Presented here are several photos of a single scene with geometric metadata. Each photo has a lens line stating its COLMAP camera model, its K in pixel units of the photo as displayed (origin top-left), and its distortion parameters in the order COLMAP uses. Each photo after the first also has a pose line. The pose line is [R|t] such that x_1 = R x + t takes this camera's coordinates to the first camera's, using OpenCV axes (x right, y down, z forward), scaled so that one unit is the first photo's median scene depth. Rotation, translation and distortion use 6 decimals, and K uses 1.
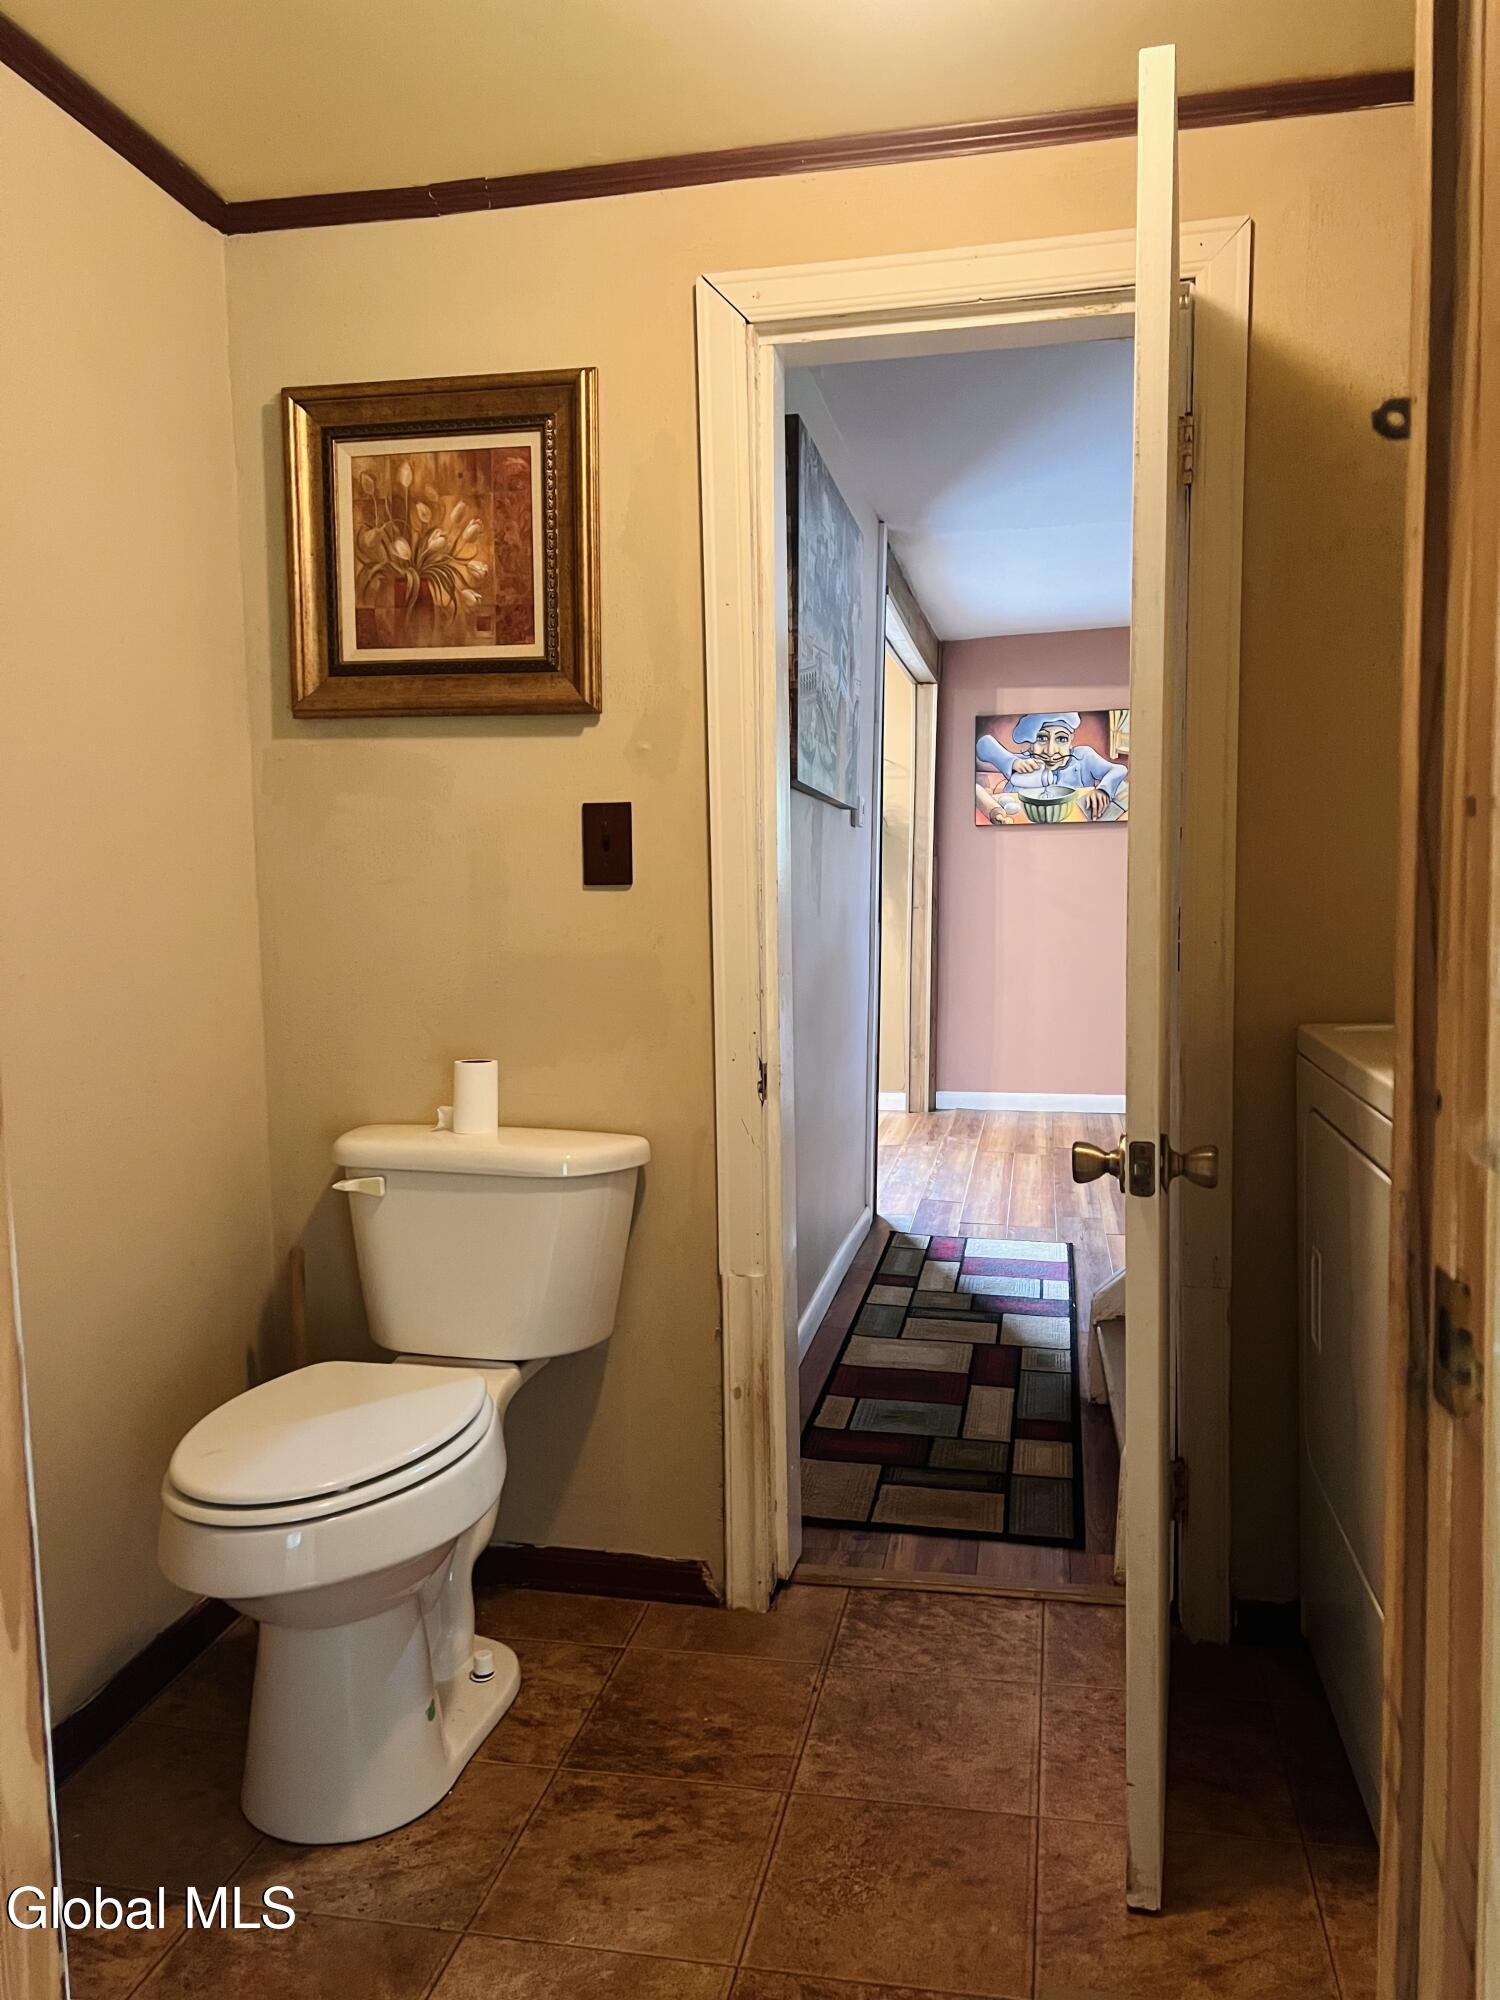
lens RADIAL K [[1502.4, 0, 750.0], [0, 1502.4, 1000.0], [0, 0, 1]] dist [0.059801, -0.075861]
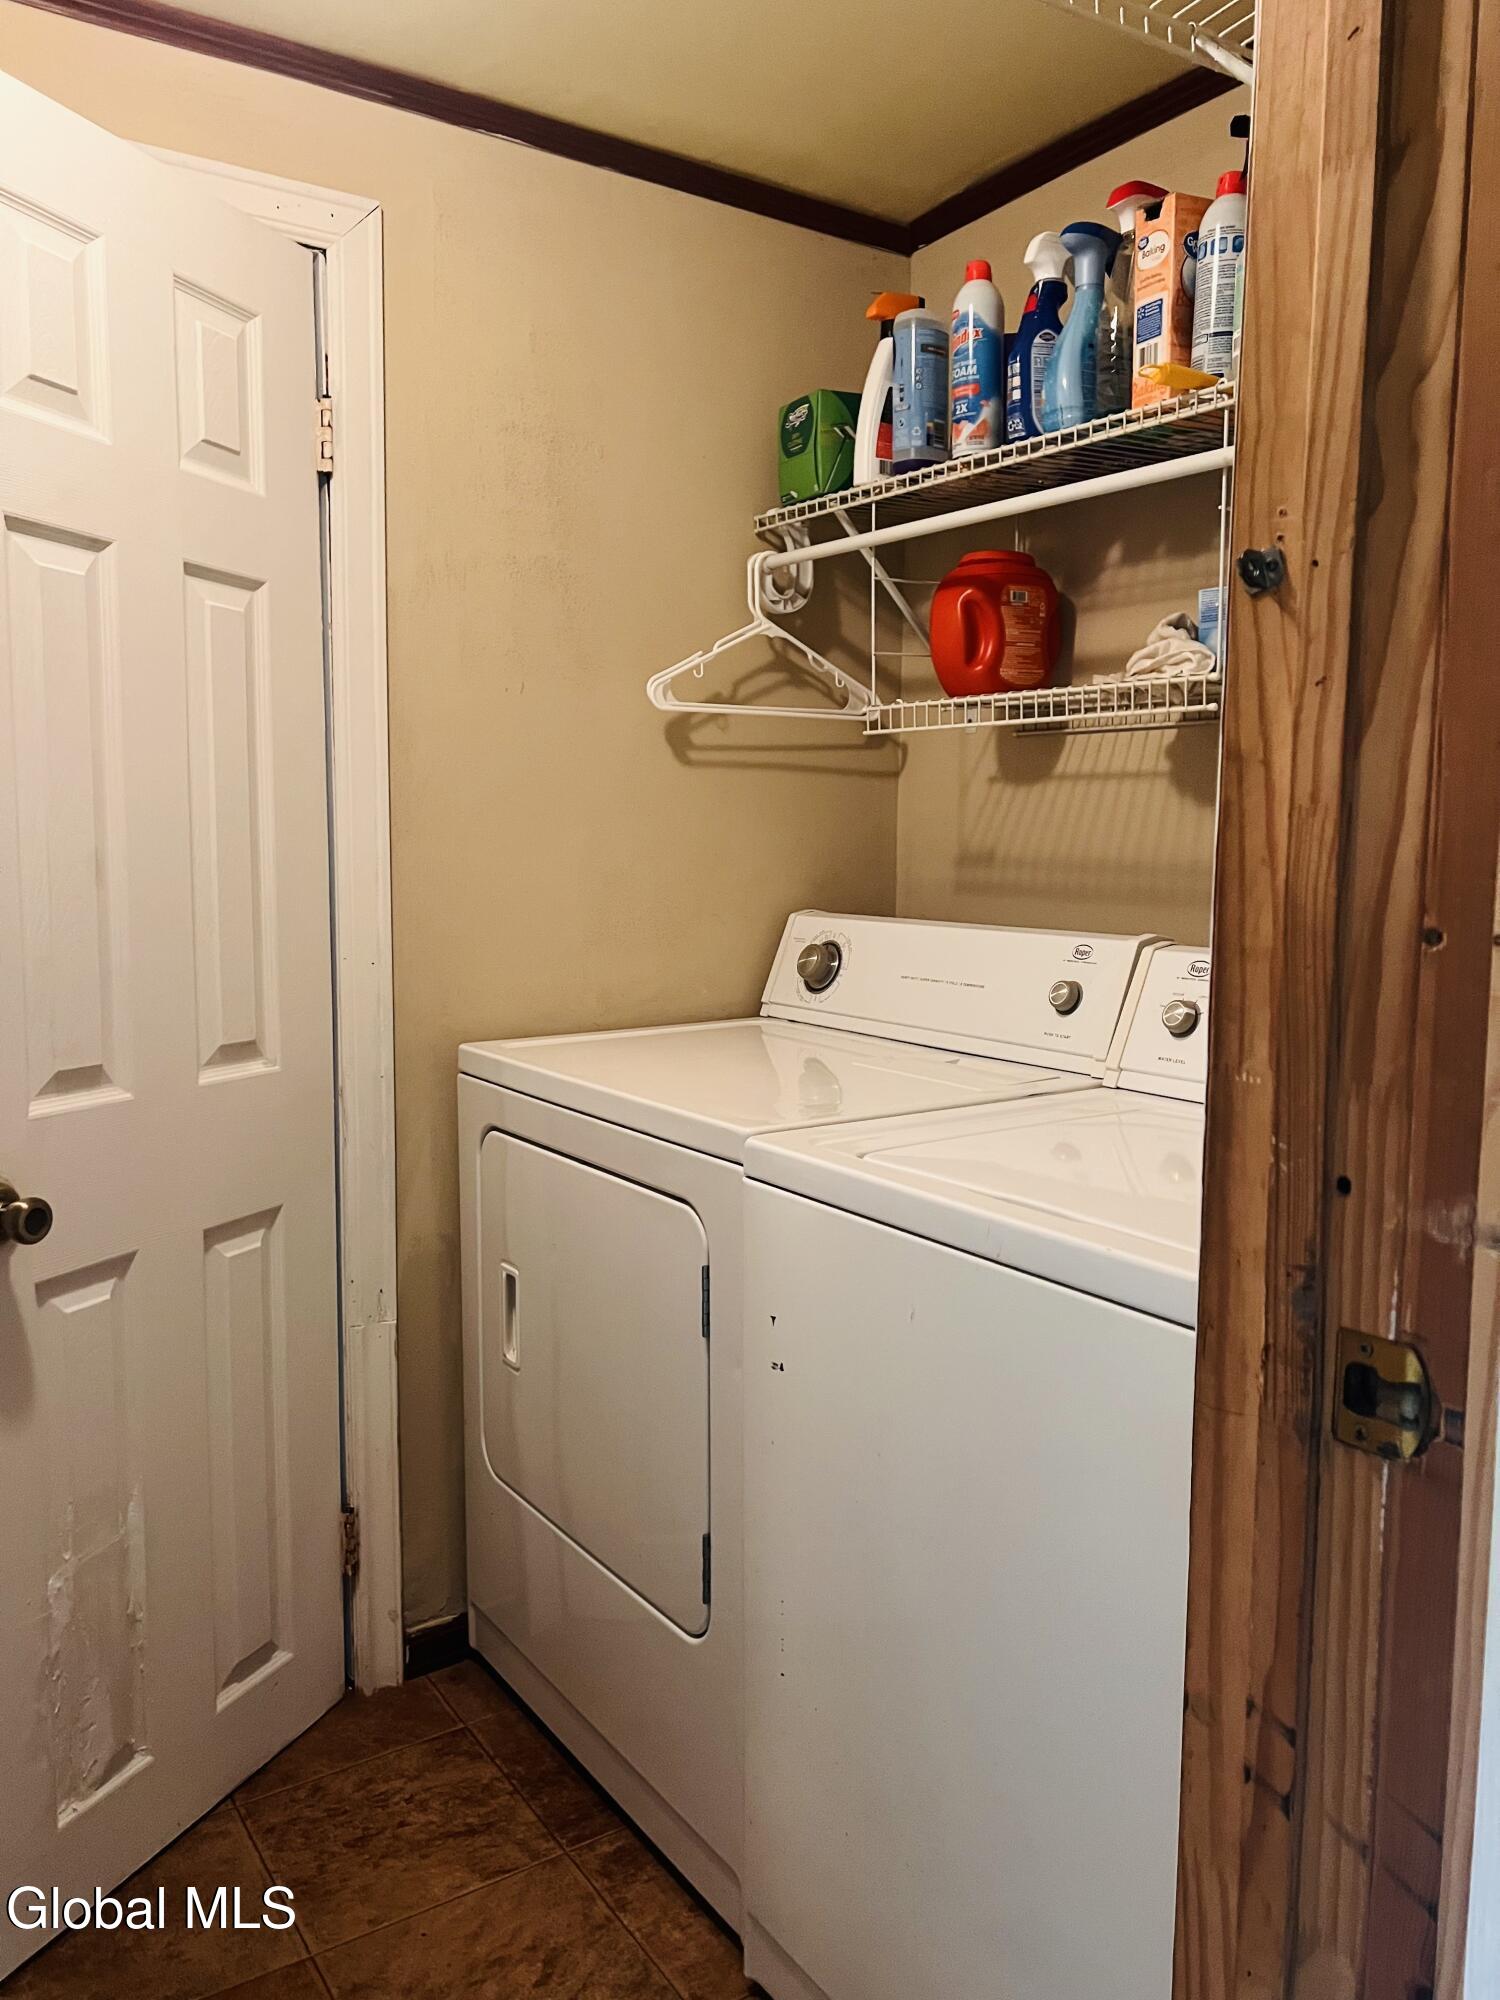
lens RADIAL K [[1502.4, 0, 750.0], [0, 1502.4, 1000.0], [0, 0, 1]] dist [0.059801, -0.075861]
pose [[0.699339, -0.050890, 0.712977, -0.244646], [0.037471, 0.998701, 0.034530, -0.046699], [-0.713808, 0.002568, 0.700337, 0.192568]]
